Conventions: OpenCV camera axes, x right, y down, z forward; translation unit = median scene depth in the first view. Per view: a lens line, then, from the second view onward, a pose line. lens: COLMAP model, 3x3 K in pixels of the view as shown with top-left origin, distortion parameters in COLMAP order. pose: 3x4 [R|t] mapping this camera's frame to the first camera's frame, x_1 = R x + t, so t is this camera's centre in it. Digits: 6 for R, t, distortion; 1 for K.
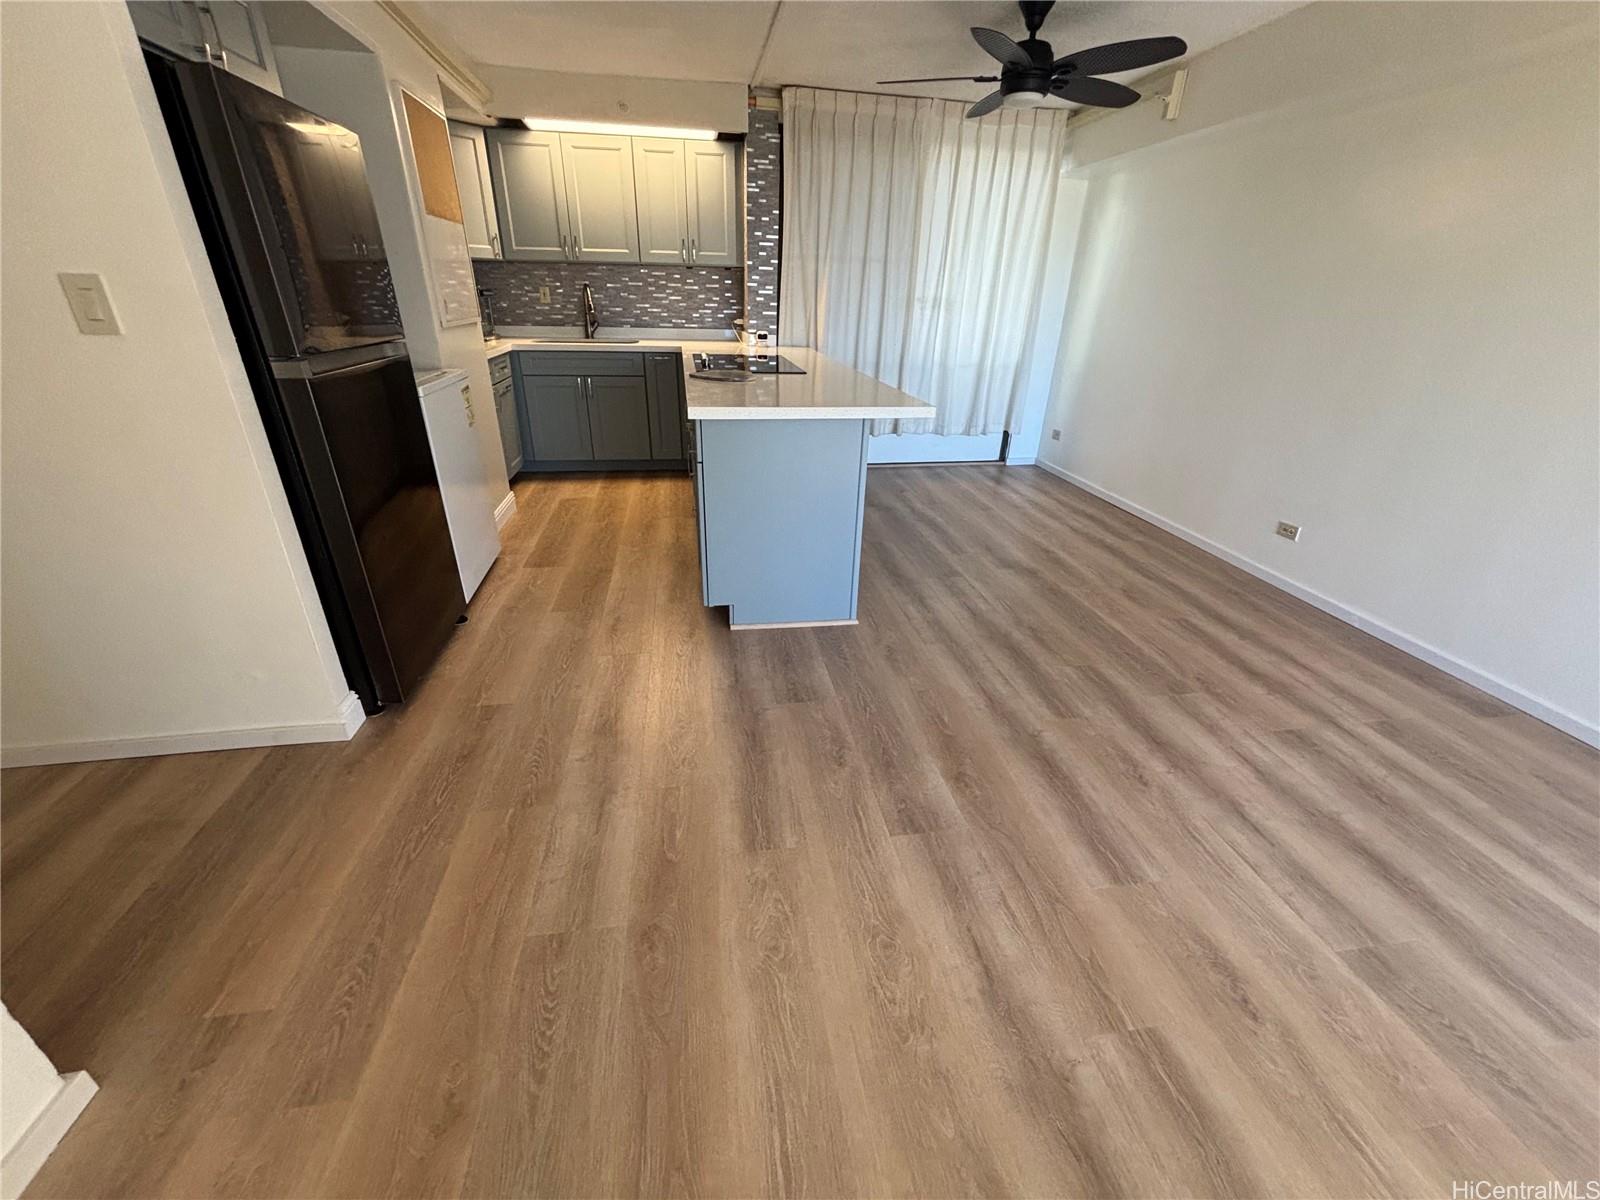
lens RADIAL K [[650.7, 0, 799.3], [0, 650.7, 601.5], [0, 0, 1]] dist [0.001315, 0.000047]
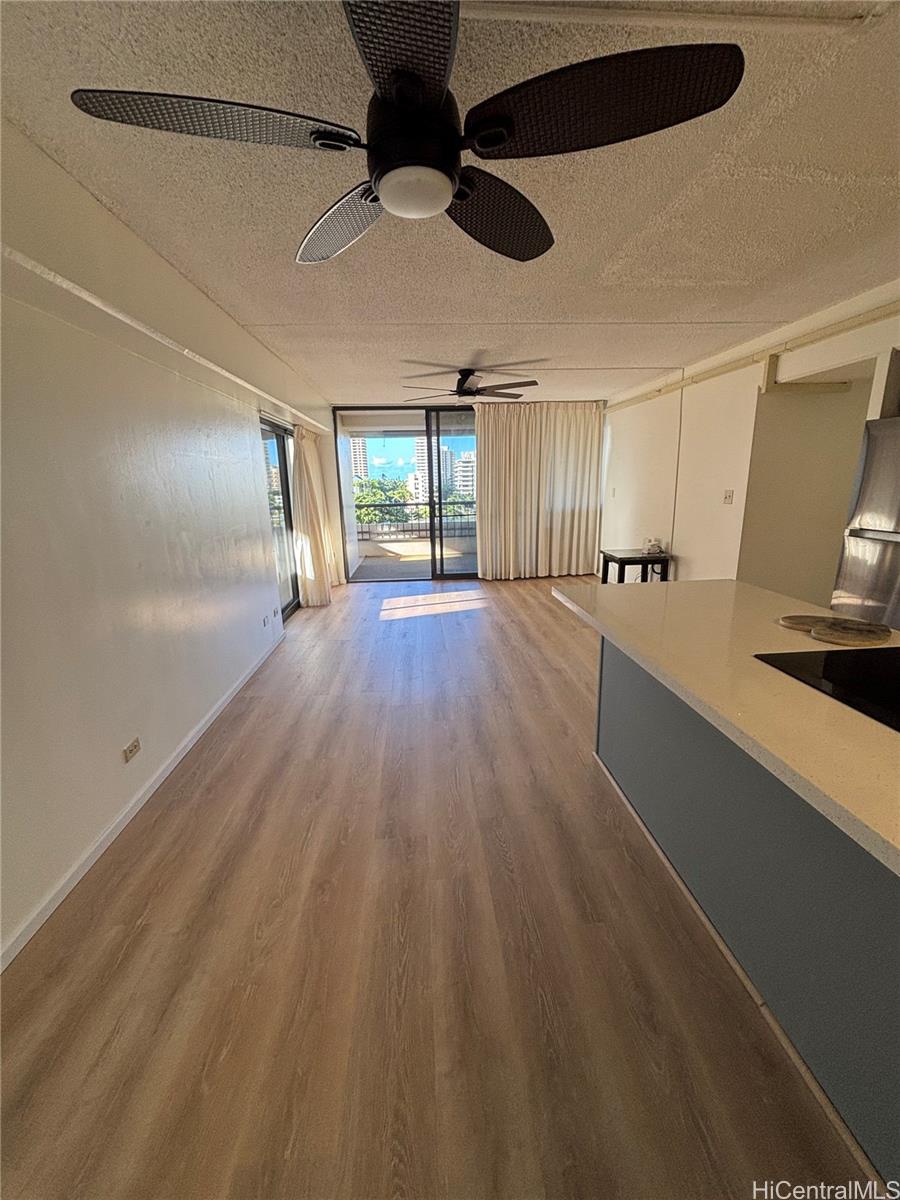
lens RADIAL K [[488.0, 0, 453.6], [0, 488.0, 603.1], [0, 0, 1]] dist [0.001315, 0.000047]
pose [[-0.996017, -0.025408, 0.085469, 0.338671], [0.035718, 0.764588, 0.643529, -0.961355], [-0.081699, 0.644019, -0.760634, 1.873199]]
